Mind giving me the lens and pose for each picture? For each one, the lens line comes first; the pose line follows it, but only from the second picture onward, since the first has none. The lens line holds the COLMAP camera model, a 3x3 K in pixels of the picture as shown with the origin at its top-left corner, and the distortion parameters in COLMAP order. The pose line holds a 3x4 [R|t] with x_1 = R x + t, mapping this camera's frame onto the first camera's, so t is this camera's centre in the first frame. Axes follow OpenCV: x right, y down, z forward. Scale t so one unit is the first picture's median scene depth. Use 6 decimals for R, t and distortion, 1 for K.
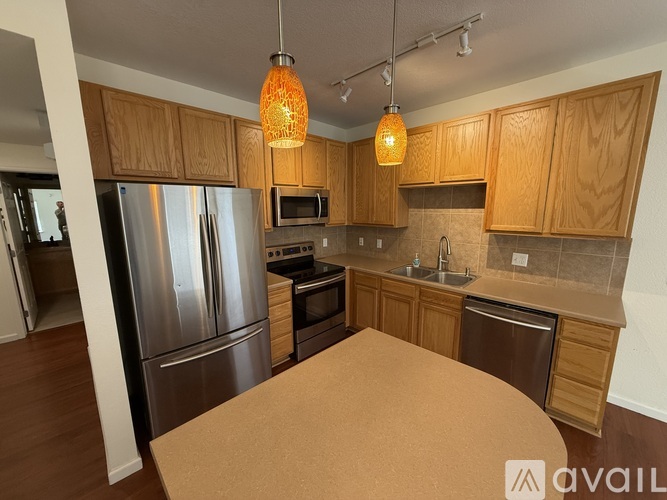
lens RADIAL K [[264.7, 0, 333.4], [0, 264.7, 252.9], [0, 0, 1]] dist [-0.000541, -0.000595]
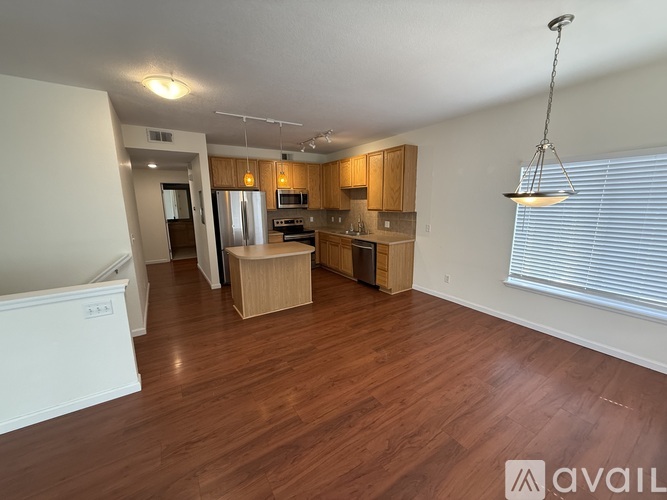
lens RADIAL K [[264.7, 0, 334.4], [0, 264.7, 250.9], [0, 0, 1]] dist [-0.000541, -0.000595]
pose [[0.980404, 0.033188, -0.194181, 0.656255], [-0.030221, 0.999377, 0.018224, 0.190811], [0.194665, -0.011998, 0.980796, -1.003987]]
